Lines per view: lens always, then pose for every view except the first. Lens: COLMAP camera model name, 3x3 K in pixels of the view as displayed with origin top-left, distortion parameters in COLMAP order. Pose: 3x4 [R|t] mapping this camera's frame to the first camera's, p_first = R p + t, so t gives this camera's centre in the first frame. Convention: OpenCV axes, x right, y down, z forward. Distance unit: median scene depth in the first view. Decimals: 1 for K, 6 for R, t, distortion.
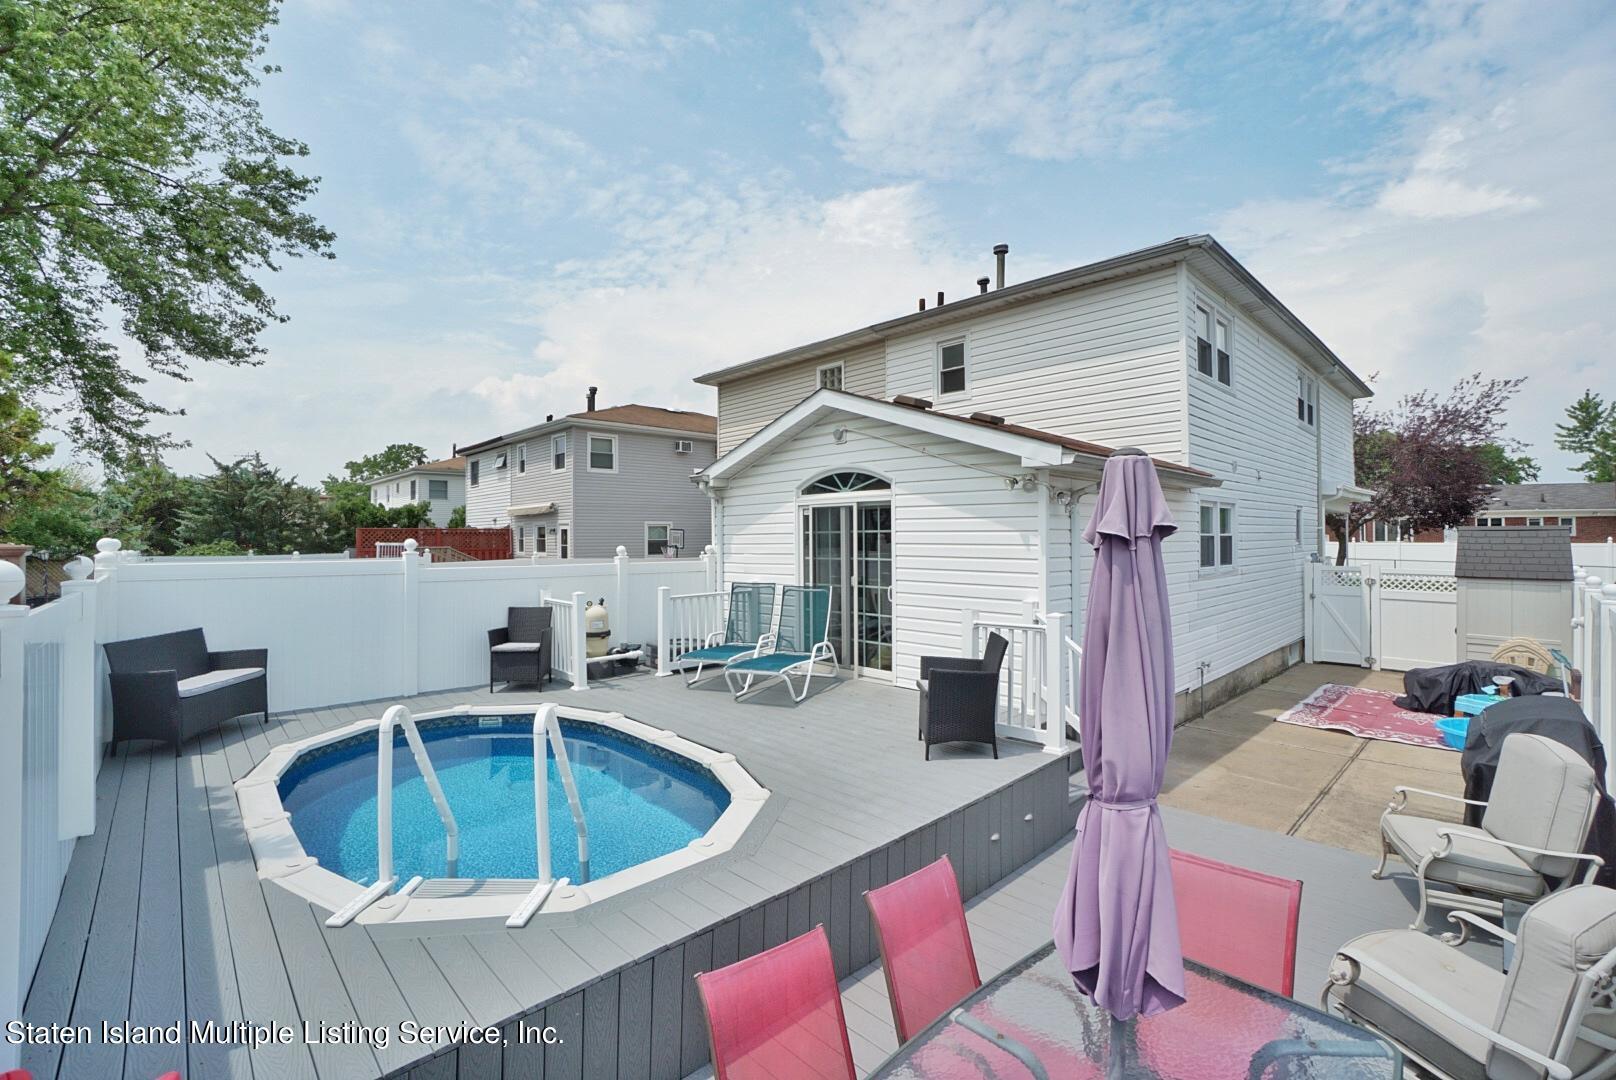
lens RADIAL K [[733.1, 0, 808.0], [0, 733.1, 540.0], [0, 0, 1]] dist [-0.000154, 0.000072]
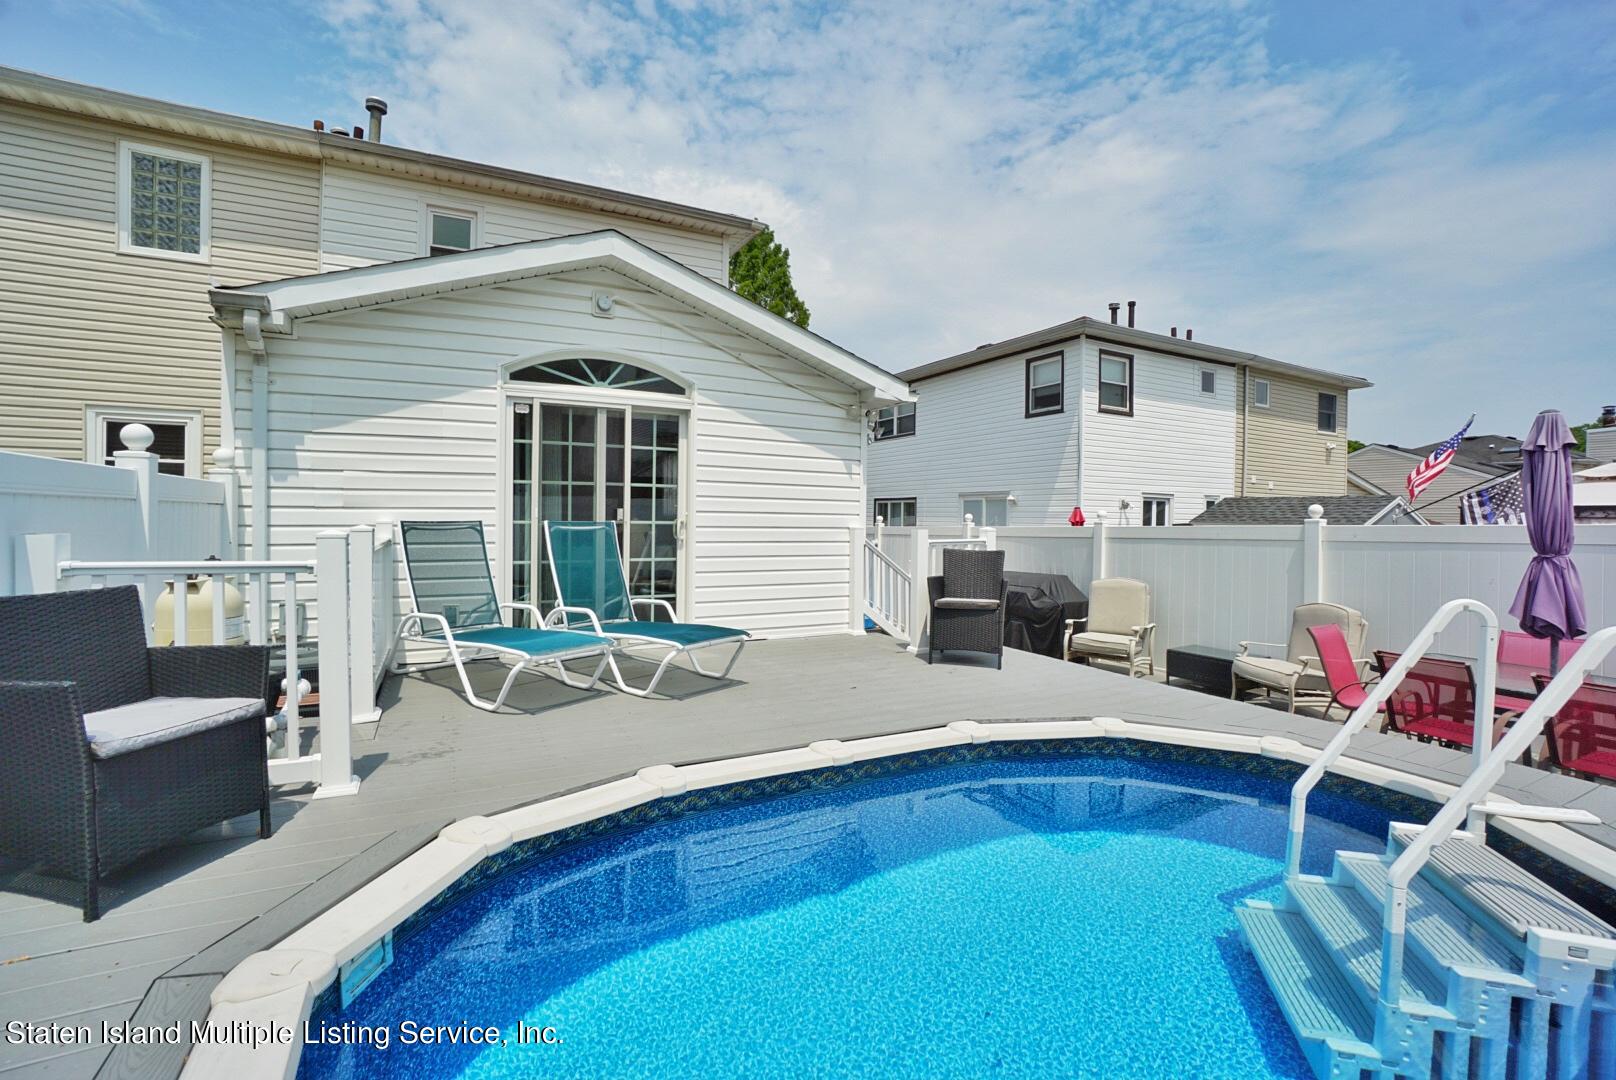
lens RADIAL K [[709.3, 0, 808.0], [0, 709.3, 540.0], [0, 0, 1]] dist [-0.026330, 0.000191]
pose [[0.304368, -0.018951, 0.952366, -0.545399], [-0.013213, 0.999622, 0.024114, 0.061937], [-0.952463, -0.019923, 0.304002, 0.616092]]
